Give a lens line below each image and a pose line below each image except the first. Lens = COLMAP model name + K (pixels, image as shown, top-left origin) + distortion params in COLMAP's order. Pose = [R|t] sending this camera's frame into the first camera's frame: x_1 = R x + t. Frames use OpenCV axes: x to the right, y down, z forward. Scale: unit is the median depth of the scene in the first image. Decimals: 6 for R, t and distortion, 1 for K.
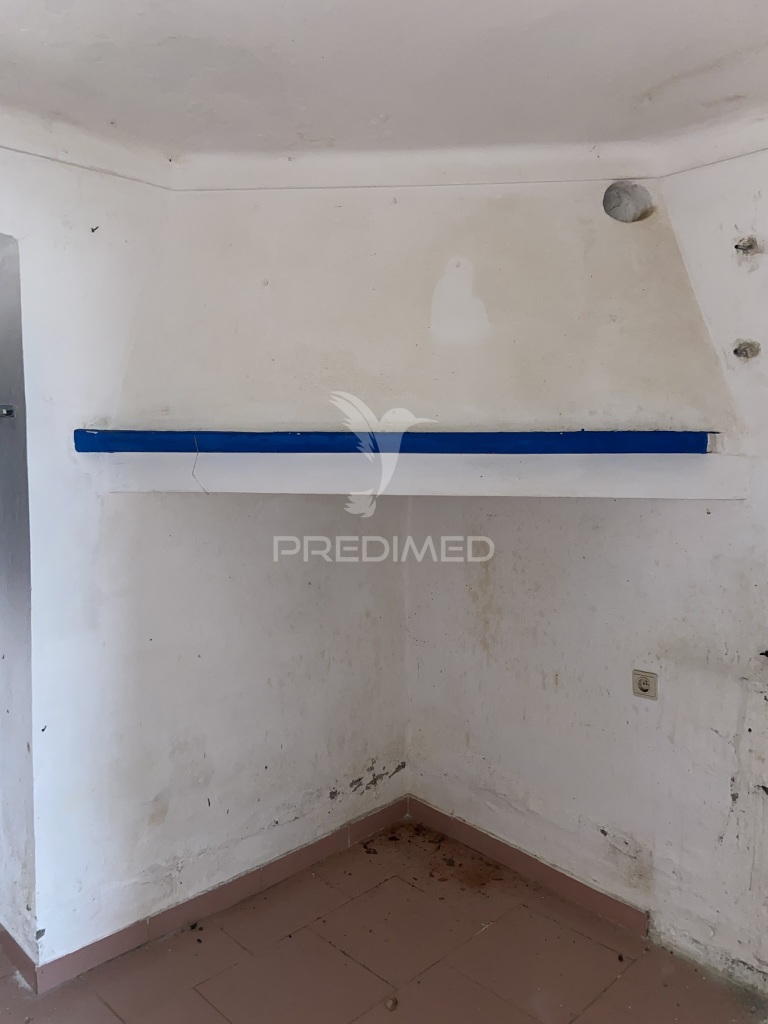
lens RADIAL K [[787.3, 0, 365.6], [0, 787.3, 508.3], [0, 0, 1]] dist [0.082990, -0.115872]
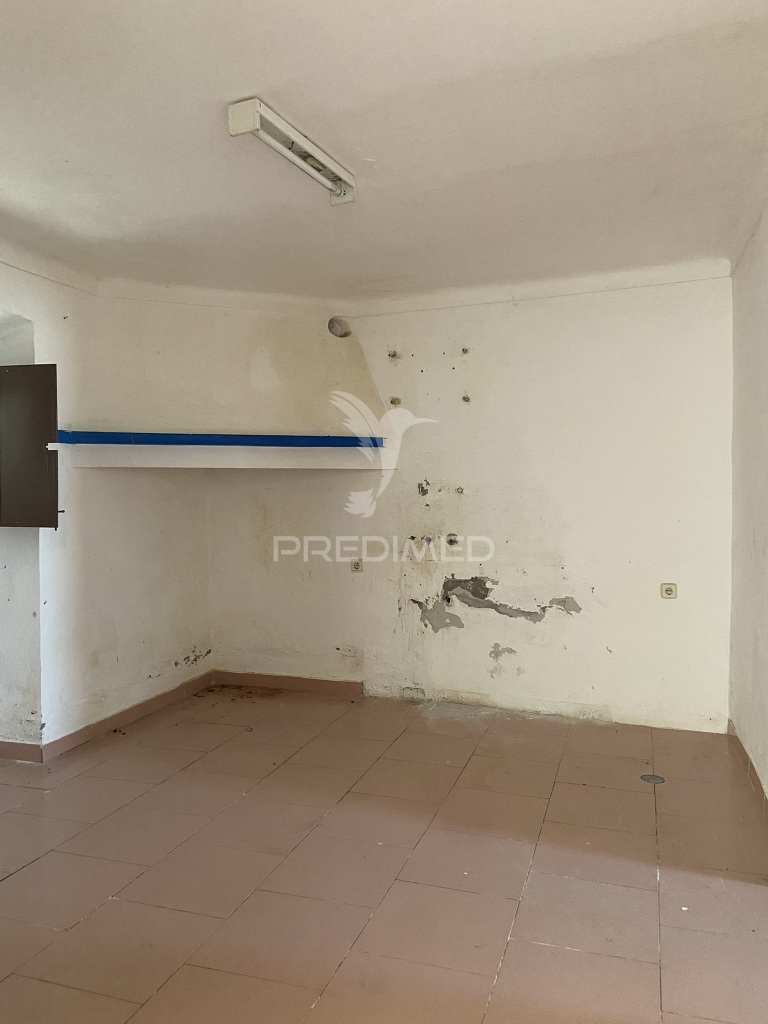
lens RADIAL K [[787.3, 0, 380.2], [0, 787.3, 509.5], [0, 0, 1]] dist [0.082990, -0.115872]
pose [[0.891217, -0.022443, 0.453021, -0.482647], [0.048022, 0.997830, -0.045039, 0.170312], [-0.451027, 0.061895, 0.890361, -0.786097]]
